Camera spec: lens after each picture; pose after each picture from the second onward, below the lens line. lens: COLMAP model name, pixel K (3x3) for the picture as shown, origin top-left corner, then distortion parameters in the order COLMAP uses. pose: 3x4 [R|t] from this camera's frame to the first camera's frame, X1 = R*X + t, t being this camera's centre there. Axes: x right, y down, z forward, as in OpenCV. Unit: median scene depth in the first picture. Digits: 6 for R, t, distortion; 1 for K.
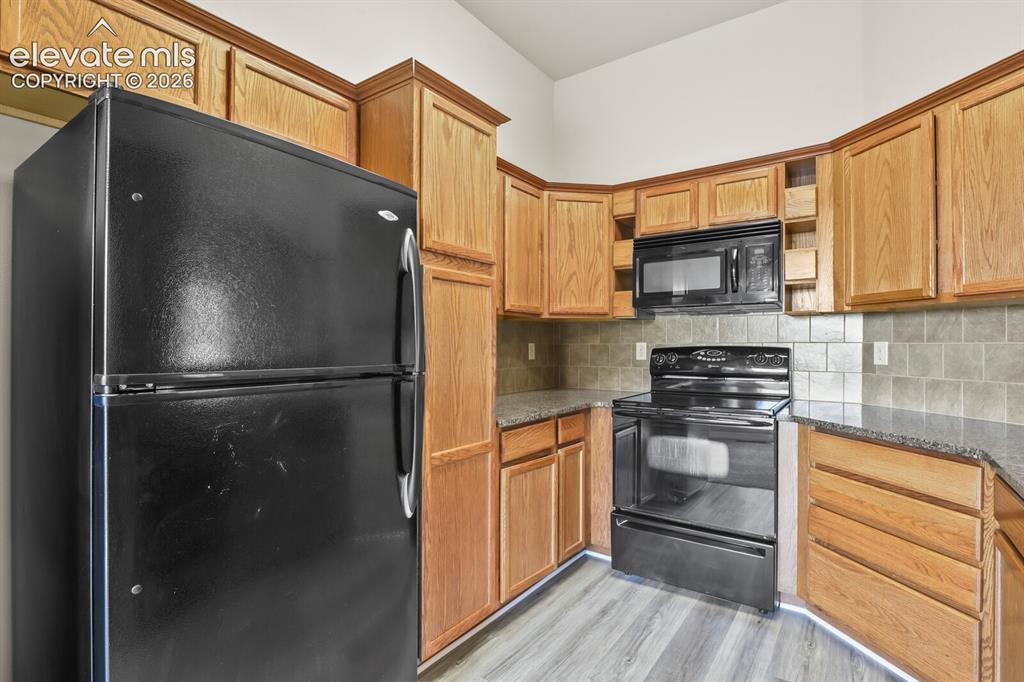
lens RADIAL K [[494.4, 0, 517.0], [0, 494.4, 340.9], [0, 0, 1]] dist [-0.012063, -0.000455]
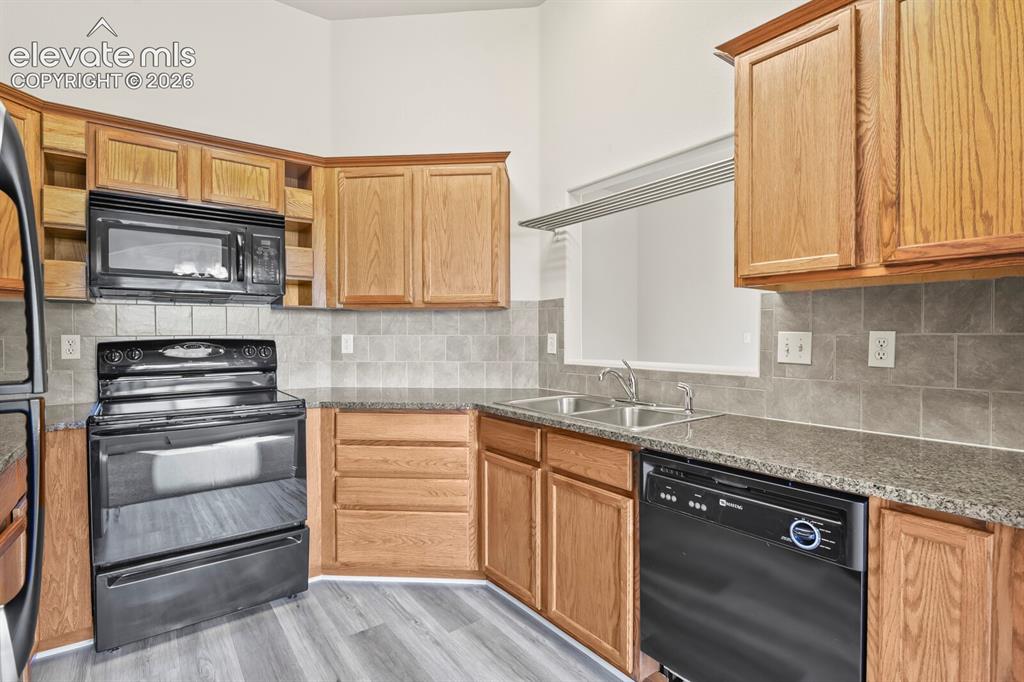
lens RADIAL K [[499.2, 0, 521.7], [0, 499.2, 340.2], [0, 0, 1]] dist [-0.001390, -0.000542]
pose [[0.300880, -0.008500, 0.953624, -0.346403], [-0.003498, 0.999944, 0.010016, 0.002401], [-0.953656, -0.006350, 0.300833, 0.232455]]
